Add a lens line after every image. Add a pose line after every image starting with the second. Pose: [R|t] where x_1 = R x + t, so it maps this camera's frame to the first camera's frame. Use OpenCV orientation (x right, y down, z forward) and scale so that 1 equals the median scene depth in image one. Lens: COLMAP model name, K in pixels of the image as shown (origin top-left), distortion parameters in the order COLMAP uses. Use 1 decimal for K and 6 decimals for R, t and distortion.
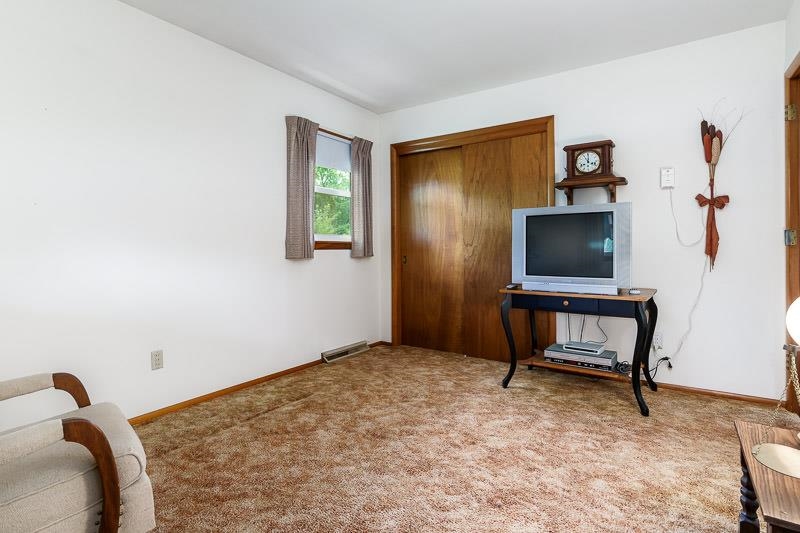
lens RADIAL K [[407.9, 0, 397.1], [0, 407.9, 252.4], [0, 0, 1]] dist [-0.010759, -0.000135]
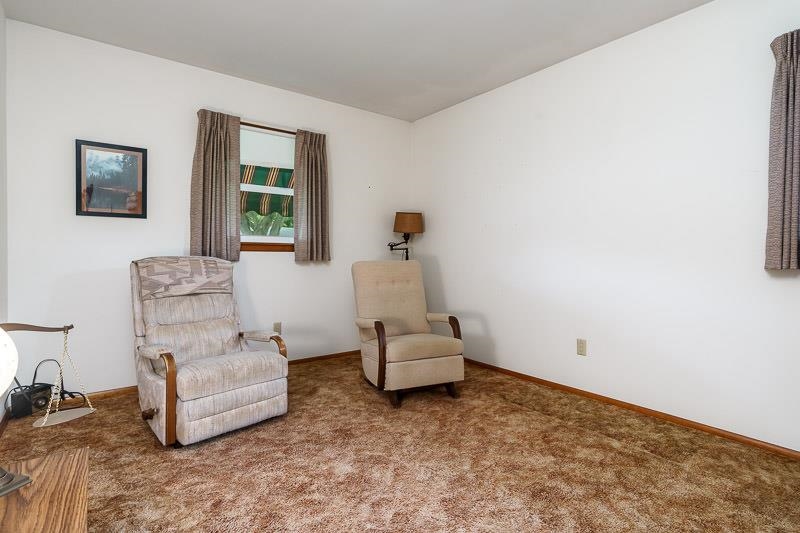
lens RADIAL K [[407.9, 0, 397.1], [0, 407.9, 252.4], [0, 0, 1]] dist [-0.010759, -0.000135]
pose [[-0.318793, 0.005190, -0.947810, 0.691688], [-0.013192, 0.999864, 0.009913, -0.009105], [0.947732, 0.015664, -0.318681, 0.887342]]
